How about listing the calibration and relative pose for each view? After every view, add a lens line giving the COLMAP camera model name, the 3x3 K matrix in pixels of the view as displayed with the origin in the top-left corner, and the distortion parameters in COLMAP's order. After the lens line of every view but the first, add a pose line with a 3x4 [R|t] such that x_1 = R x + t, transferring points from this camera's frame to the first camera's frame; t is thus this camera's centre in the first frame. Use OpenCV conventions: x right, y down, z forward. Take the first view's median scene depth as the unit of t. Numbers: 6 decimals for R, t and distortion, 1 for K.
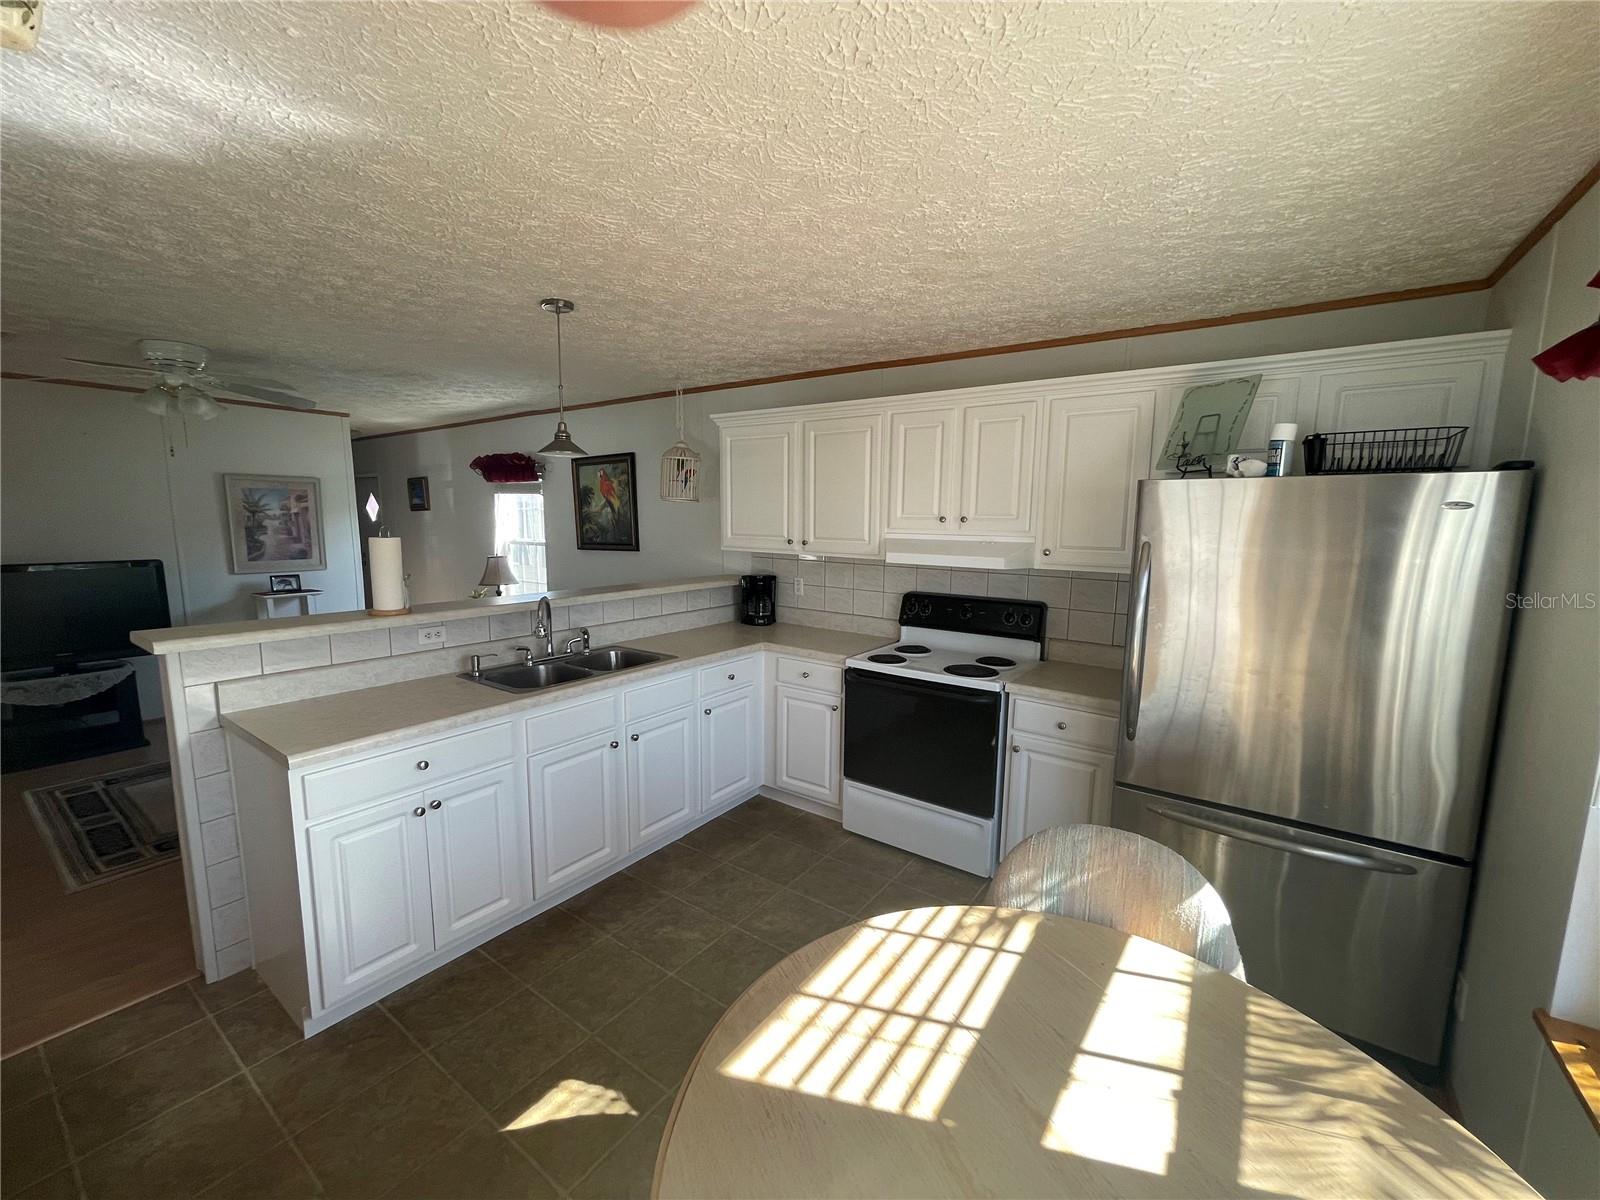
lens RADIAL K [[647.4, 0, 797.9], [0, 647.4, 605.7], [0, 0, 1]] dist [-0.004795, 0.002319]
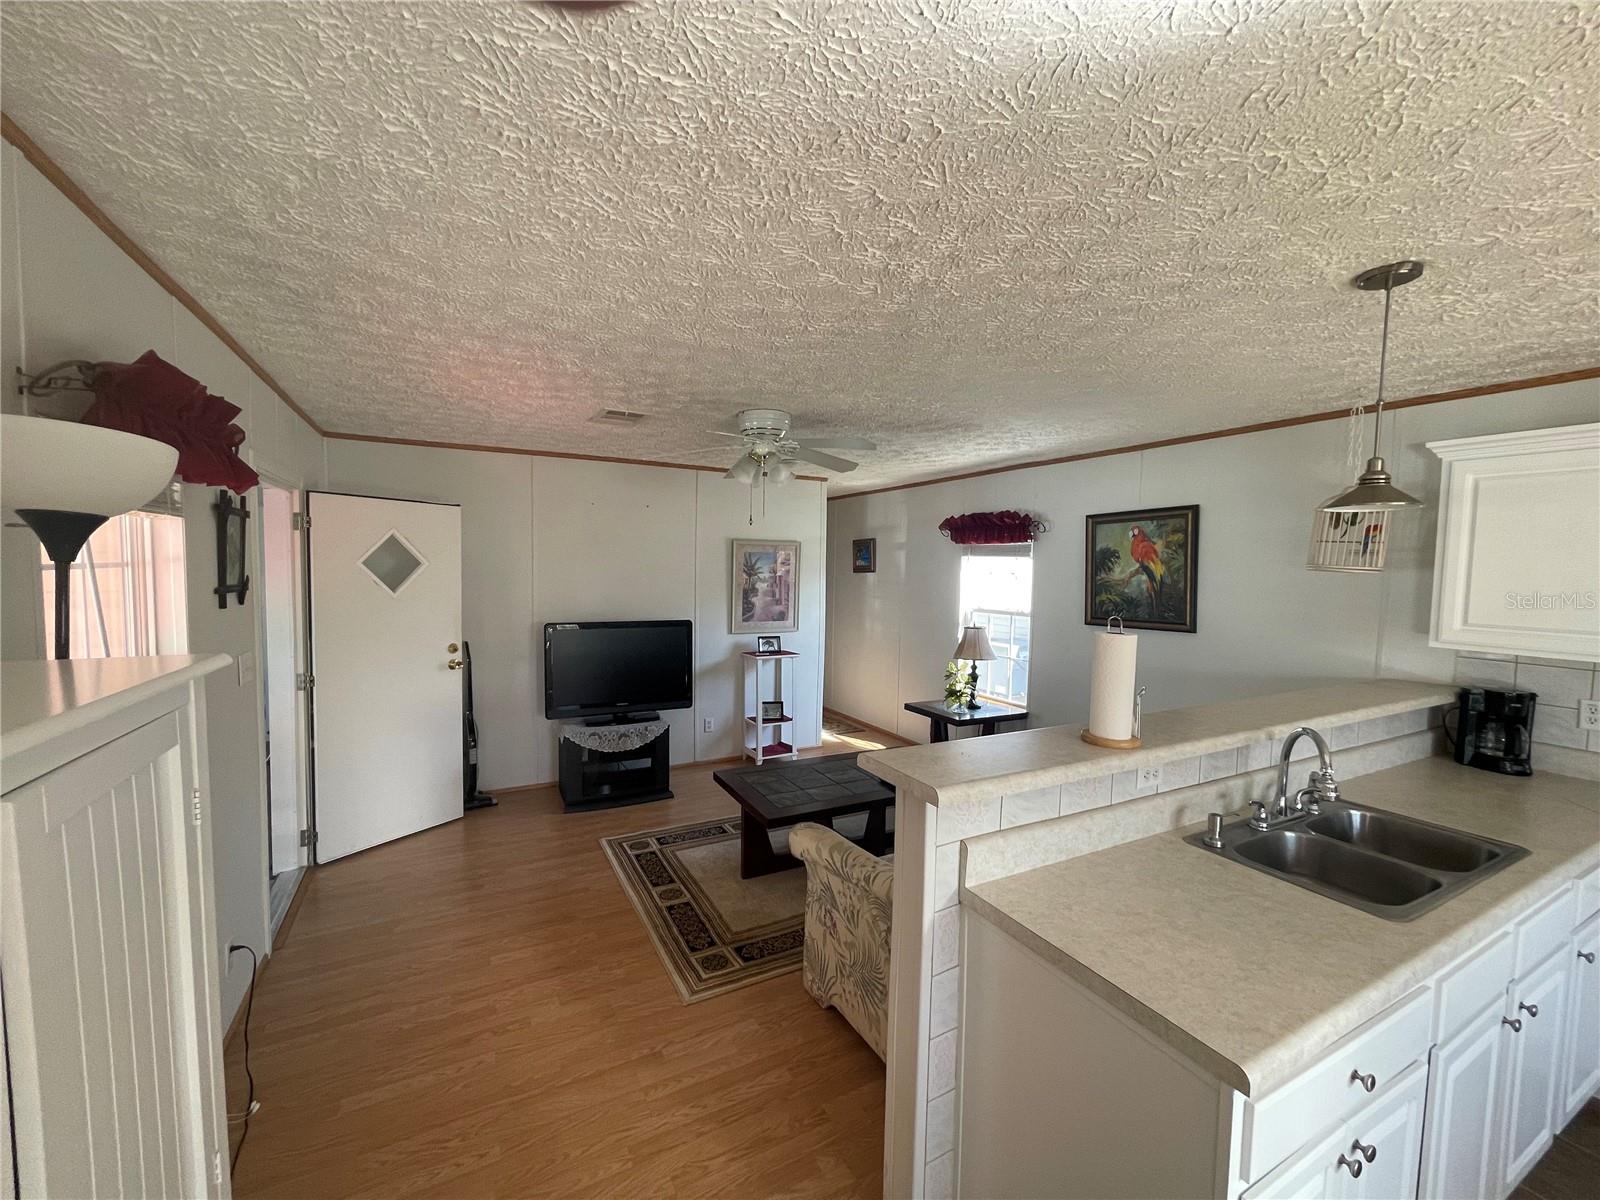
lens RADIAL K [[647.4, 0, 801.1], [0, 647.4, 603.7], [0, 0, 1]] dist [-0.004795, 0.002319]
pose [[0.894864, 0.029999, -0.445330, -0.317218], [-0.068322, 0.995187, -0.070249, -0.032638], [0.441079, 0.093289, 0.892607, 0.112650]]
